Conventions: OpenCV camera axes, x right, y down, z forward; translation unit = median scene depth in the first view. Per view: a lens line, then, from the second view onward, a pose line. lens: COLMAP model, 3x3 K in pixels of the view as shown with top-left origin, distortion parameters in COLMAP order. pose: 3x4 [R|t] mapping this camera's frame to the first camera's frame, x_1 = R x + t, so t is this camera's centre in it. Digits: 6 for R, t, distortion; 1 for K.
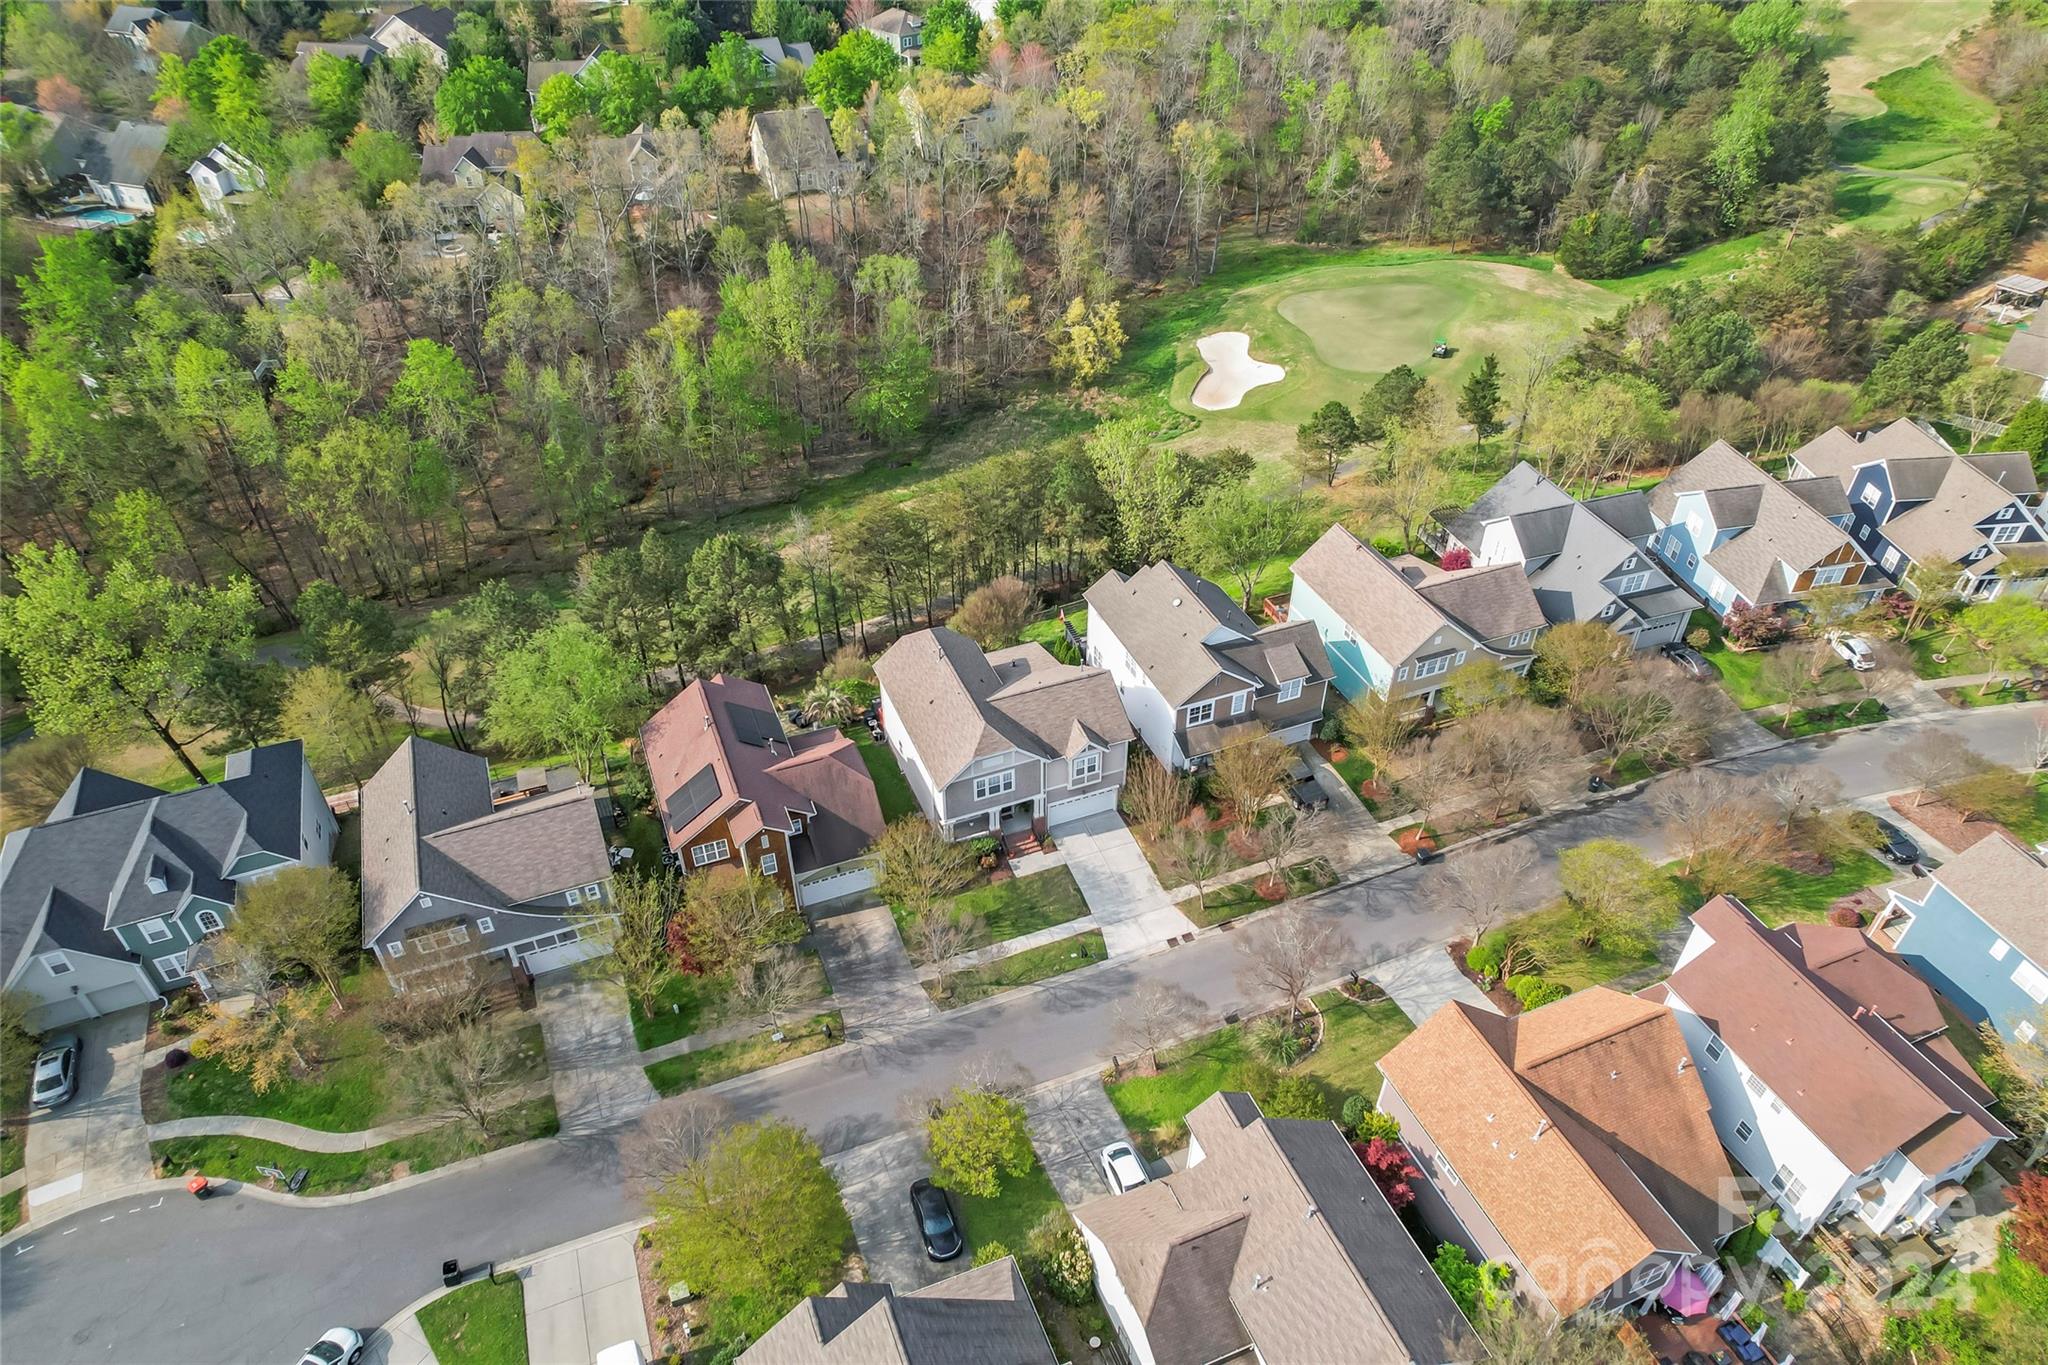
lens RADIAL K [[1327.5, 0, 1032.9], [0, 1327.5, 679.0], [0, 0, 1]] dist [-0.012293, 0.012653]
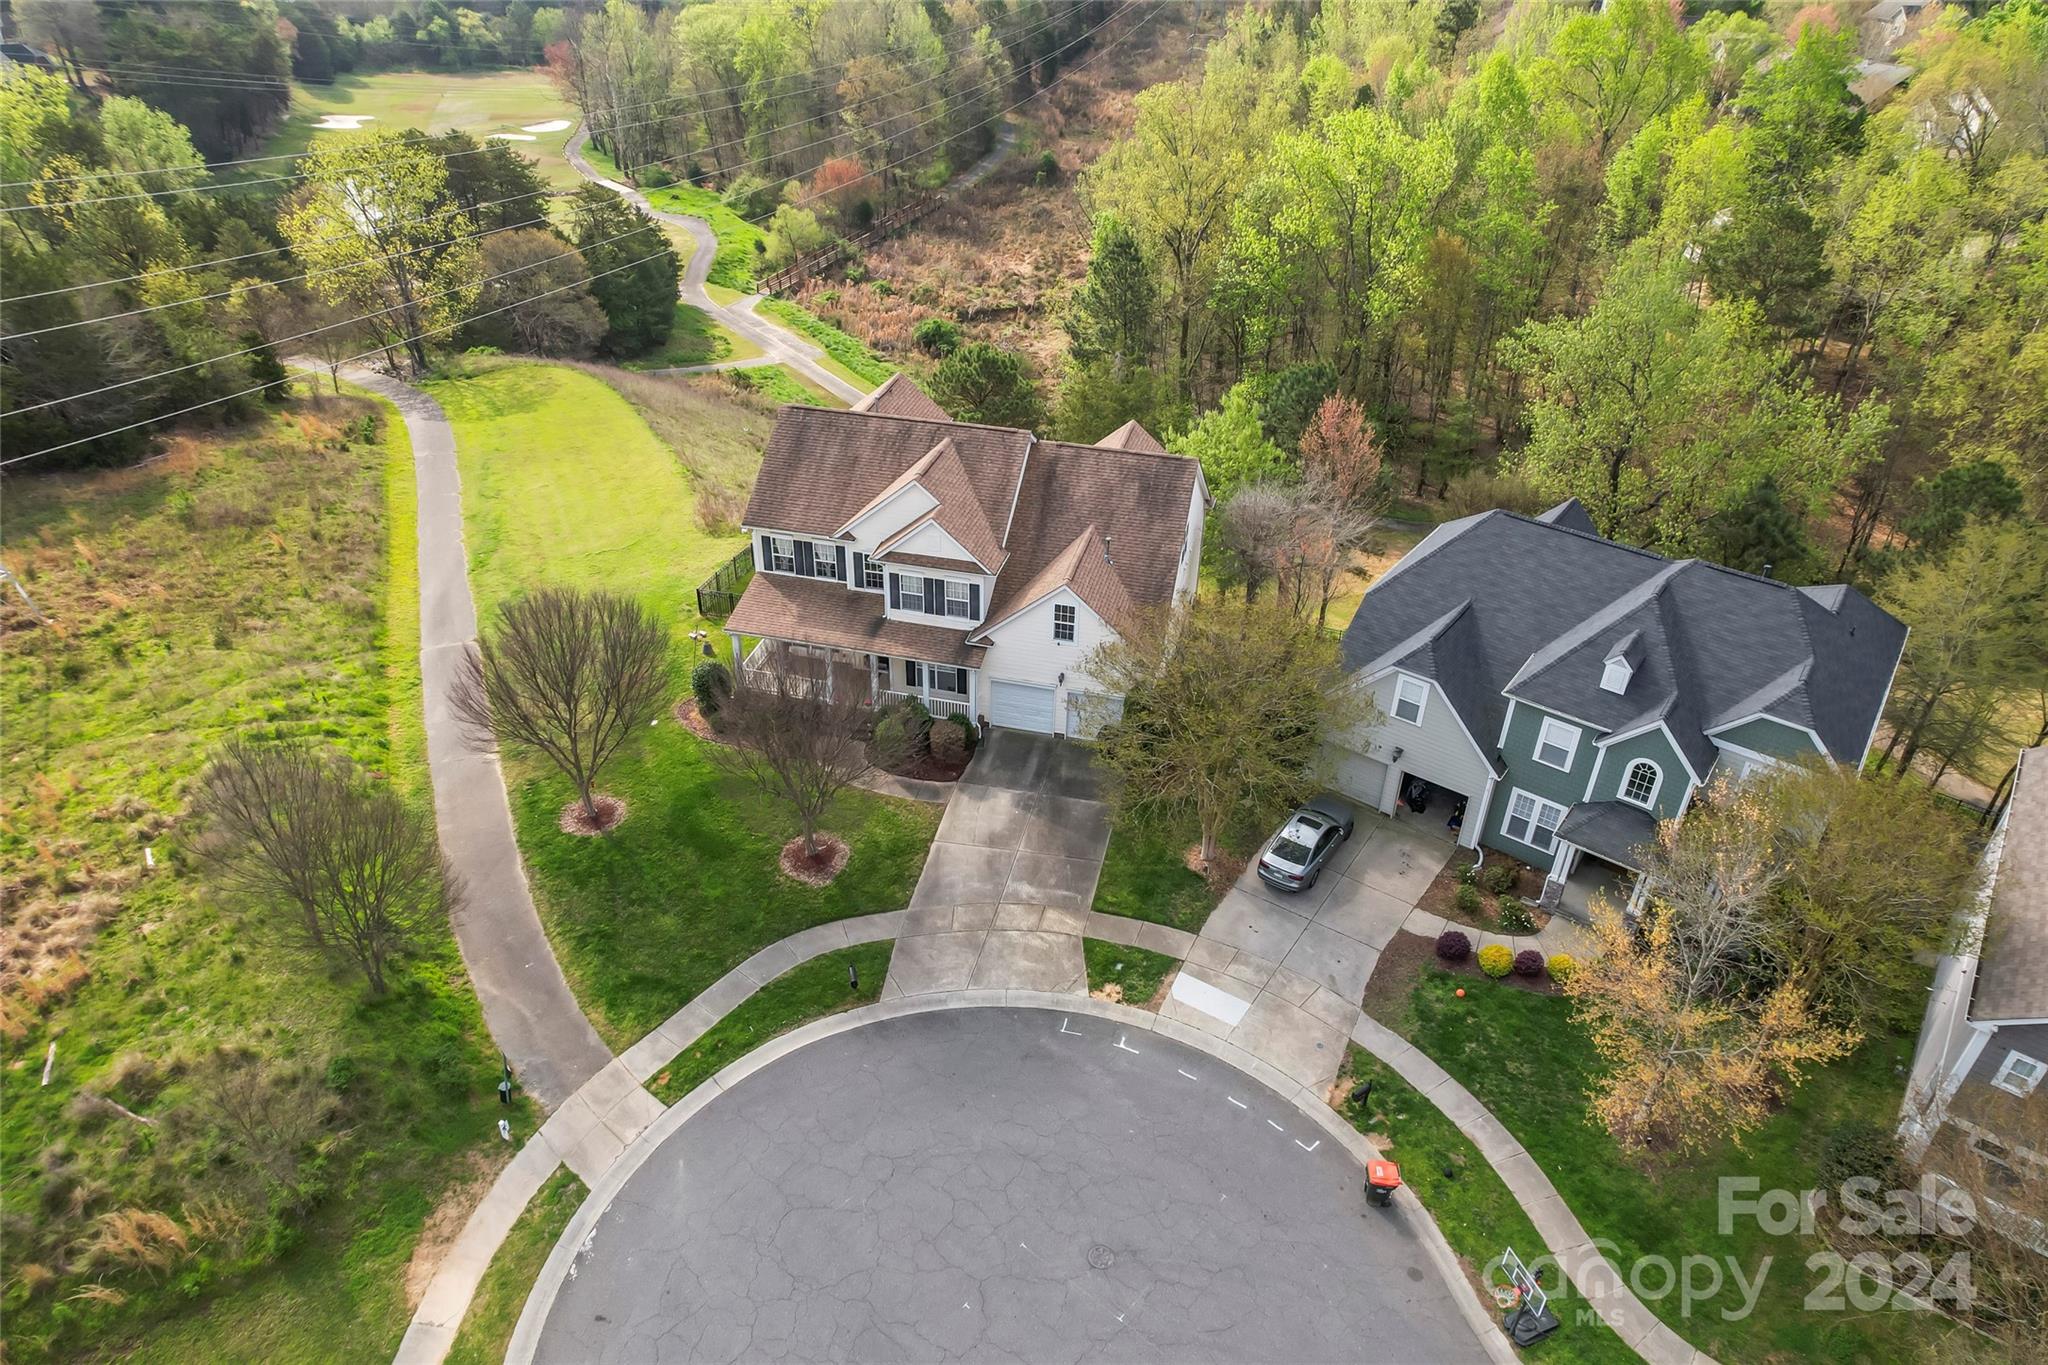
lens RADIAL K [[1327.5, 0, 1025.2], [0, 1327.5, 681.1], [0, 0, 1]] dist [-0.012293, 0.012653]
pose [[0.499554, 0.488187, -0.715625, -0.399780], [-0.536311, 0.823027, 0.187074, 0.190316], [0.680306, 0.290344, 0.672966, 0.475560]]
